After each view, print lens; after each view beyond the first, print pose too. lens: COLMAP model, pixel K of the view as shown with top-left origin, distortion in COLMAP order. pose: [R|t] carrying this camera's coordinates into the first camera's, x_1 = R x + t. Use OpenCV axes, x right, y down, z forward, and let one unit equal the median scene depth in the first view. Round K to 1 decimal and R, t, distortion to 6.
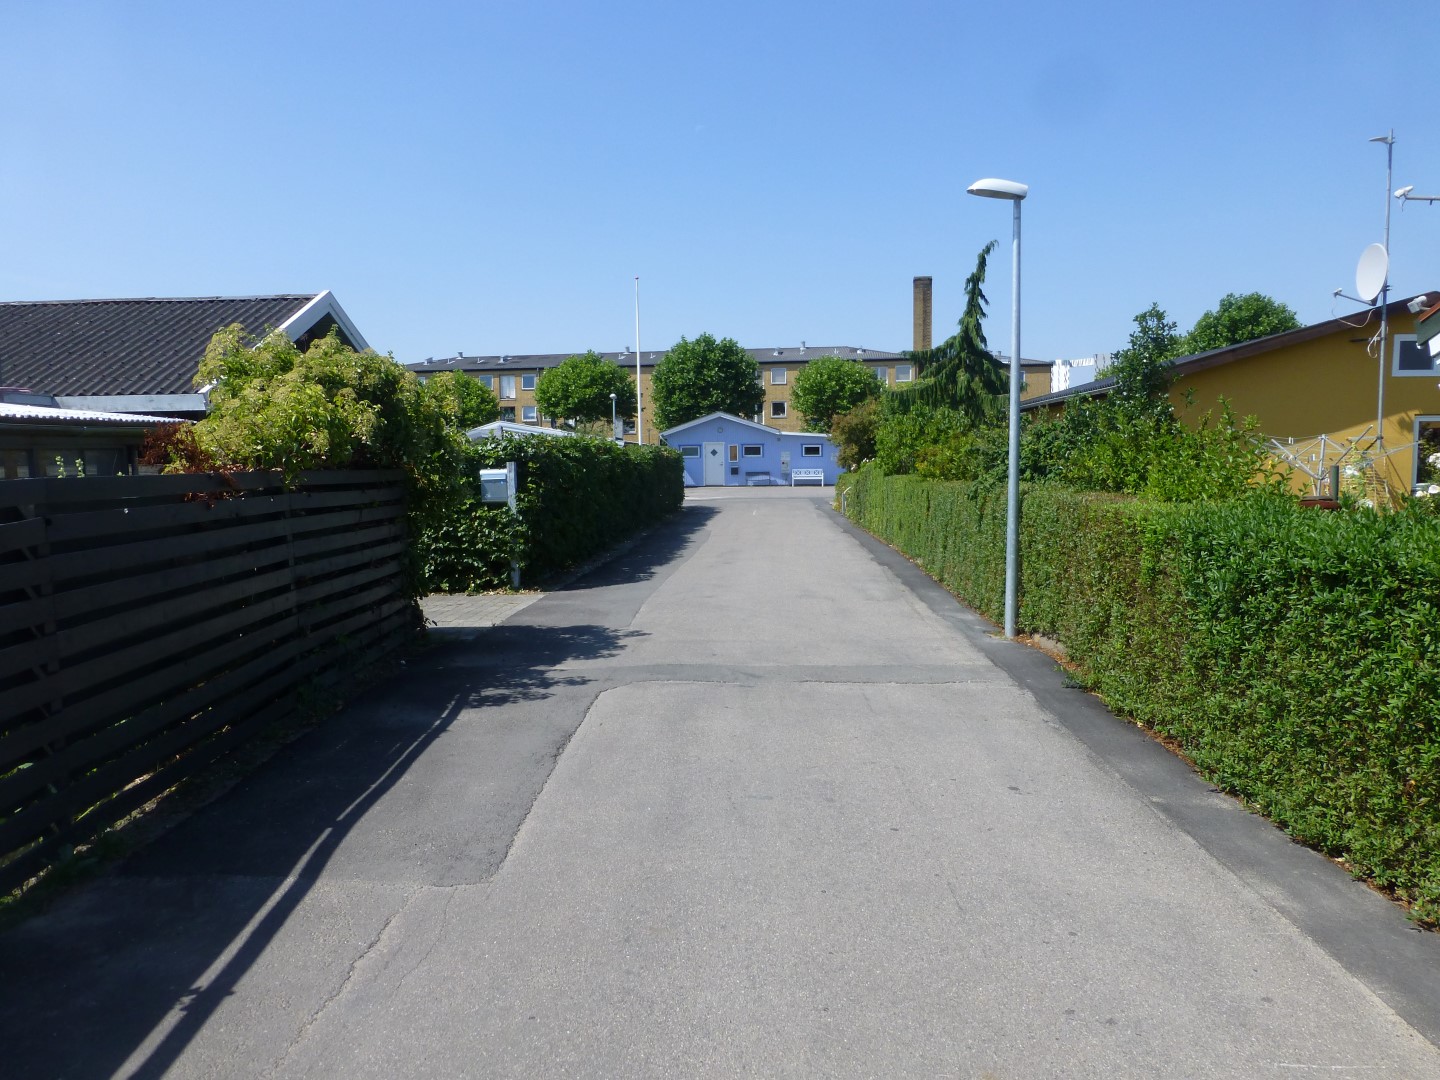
lens RADIAL K [[1045.1, 0, 716.2], [0, 1045.1, 542.9], [0, 0, 1]] dist [0.005940, 0.002888]
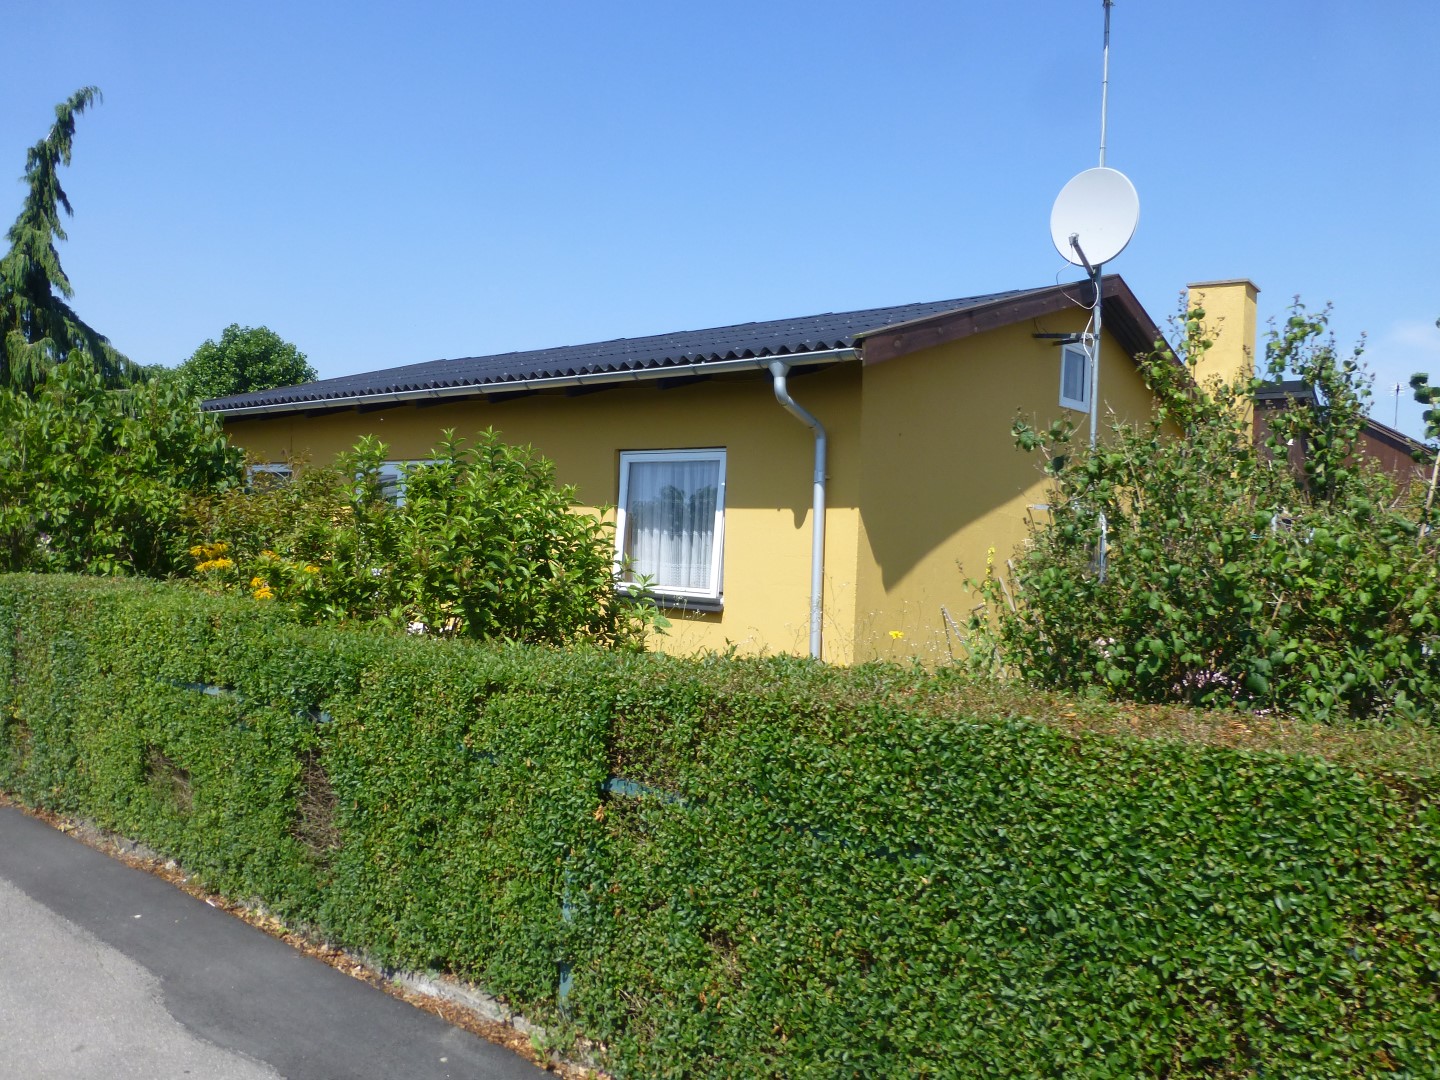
lens RADIAL K [[1045.1, 0, 717.1], [0, 1045.1, 543.3], [0, 0, 1]] dist [0.005940, 0.002888]
pose [[0.576276, -0.003593, 0.817247, 0.008376], [0.042587, 0.998764, -0.025639, -0.015924], [-0.816145, 0.049579, 0.575717, 0.182383]]
